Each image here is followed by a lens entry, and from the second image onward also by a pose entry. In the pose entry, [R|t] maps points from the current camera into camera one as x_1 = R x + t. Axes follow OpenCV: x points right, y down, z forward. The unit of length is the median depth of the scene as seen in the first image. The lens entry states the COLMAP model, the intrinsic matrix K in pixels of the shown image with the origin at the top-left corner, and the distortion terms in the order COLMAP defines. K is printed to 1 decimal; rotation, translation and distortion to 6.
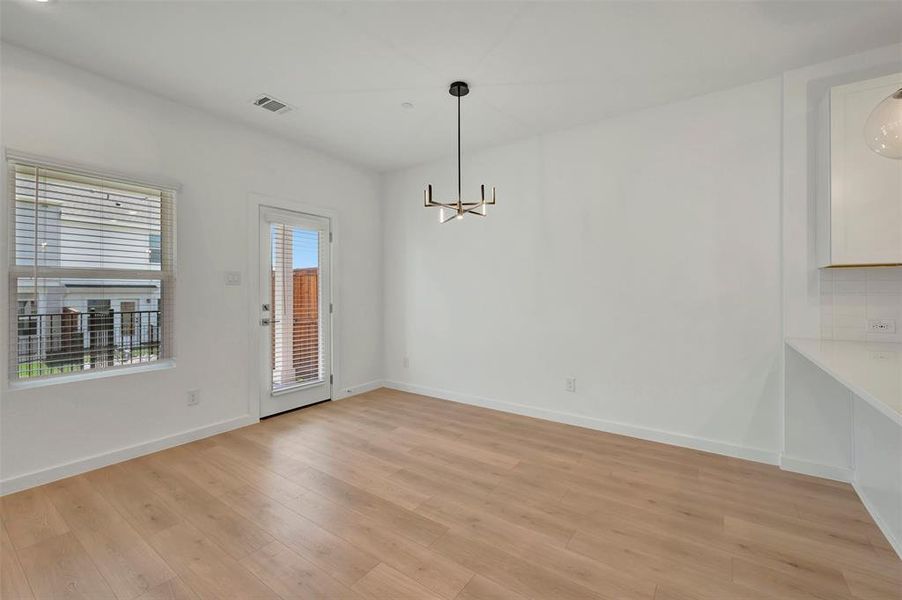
lens RADIAL K [[379.9, 0, 457.1], [0, 379.9, 291.5], [0, 0, 1]] dist [0.005096, -0.001962]
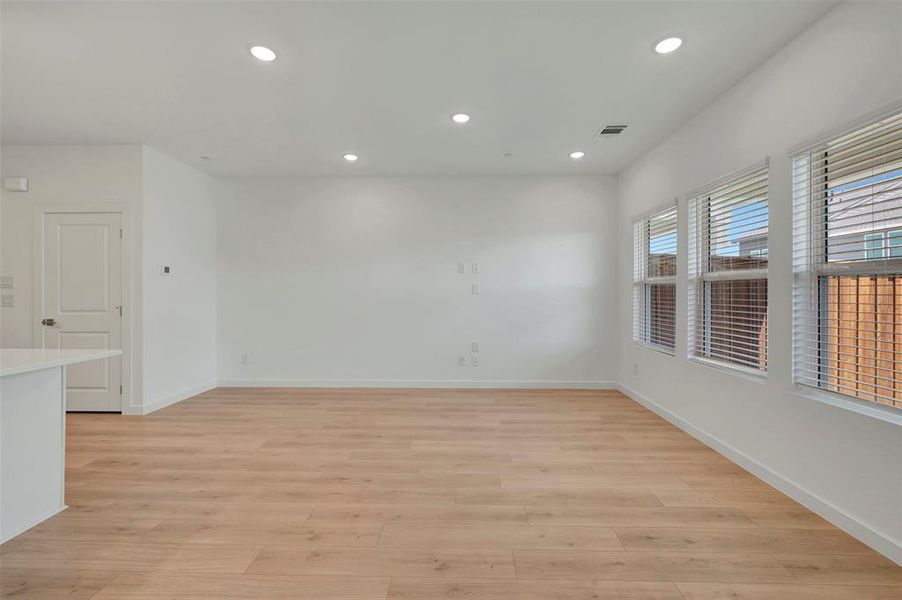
lens RADIAL K [[379.9, 0, 448.9], [0, 379.9, 294.6], [0, 0, 1]] dist [0.005096, -0.001962]
pose [[-0.844297, 0.006133, -0.535841, 0.071394], [0.003555, 0.999977, 0.005843, -0.001445], [0.535864, 0.003029, -0.844299, 0.997566]]
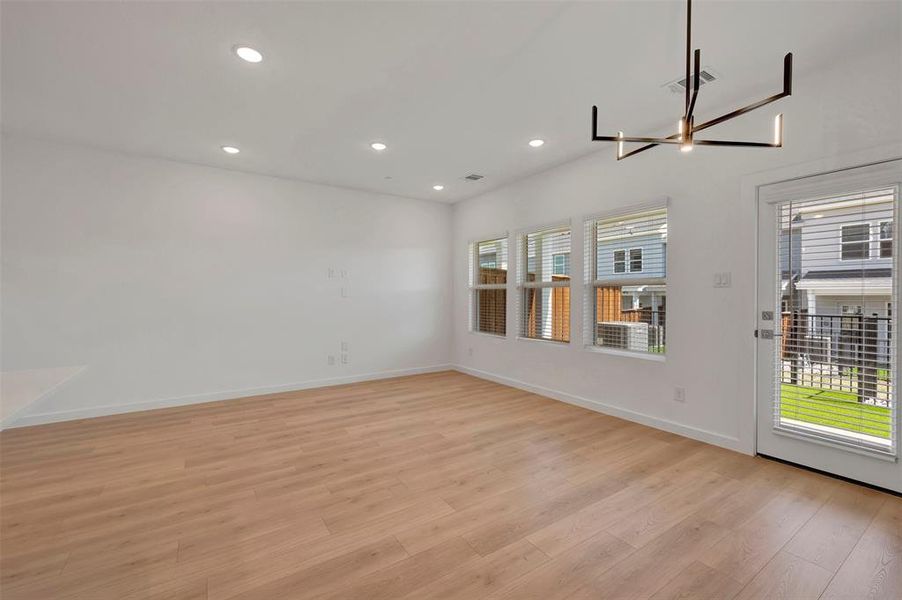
lens RADIAL K [[379.9, 0, 450.8], [0, 379.9, 298.6], [0, 0, 1]] dist [0.005096, -0.001962]
pose [[-0.379741, 0.010949, -0.925028, 0.532127], [0.002955, 0.999939, 0.010623, -0.002153], [0.925088, 0.001301, -0.379750, 0.811798]]
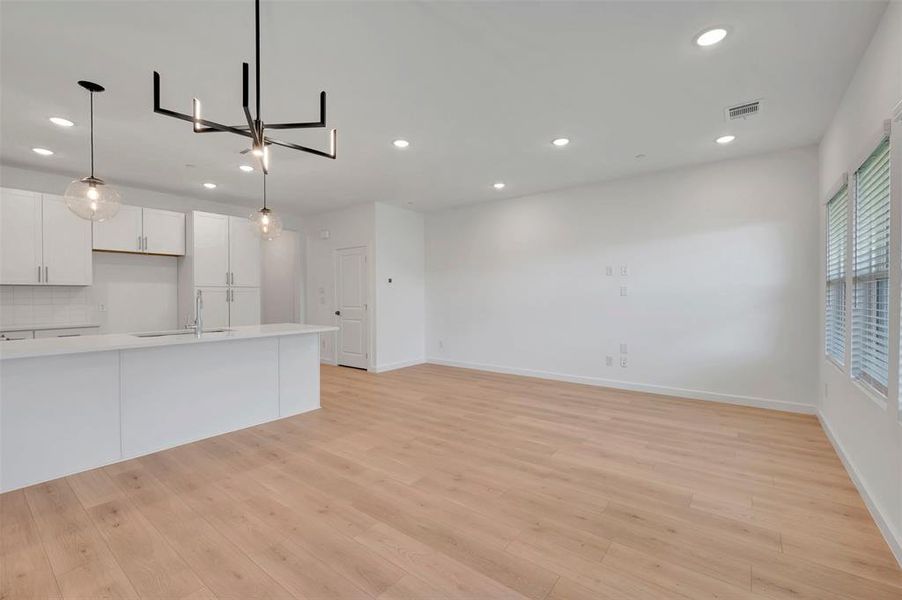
lens RADIAL K [[379.9, 0, 457.9], [0, 379.9, 287.8], [0, 0, 1]] dist [0.005096, -0.001962]
pose [[-0.999000, 0.006192, 0.044285, -0.246891], [0.005105, 0.999684, -0.024603, 0.008940], [-0.044424, -0.024352, -0.998716, 1.342493]]
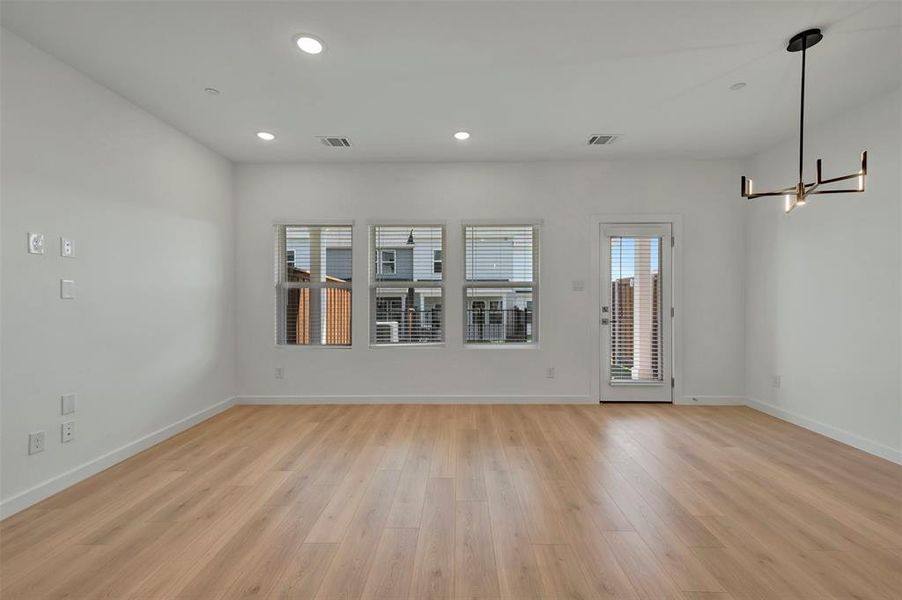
lens RADIAL K [[379.9, 0, 456.8], [0, 379.9, 298.9], [0, 0, 1]] dist [0.005096, -0.001962]
pose [[0.561264, 0.006905, -0.827608, 0.250759], [0.000976, 0.999959, 0.009004, -0.000918], [0.827636, -0.005861, 0.561234, -0.050611]]
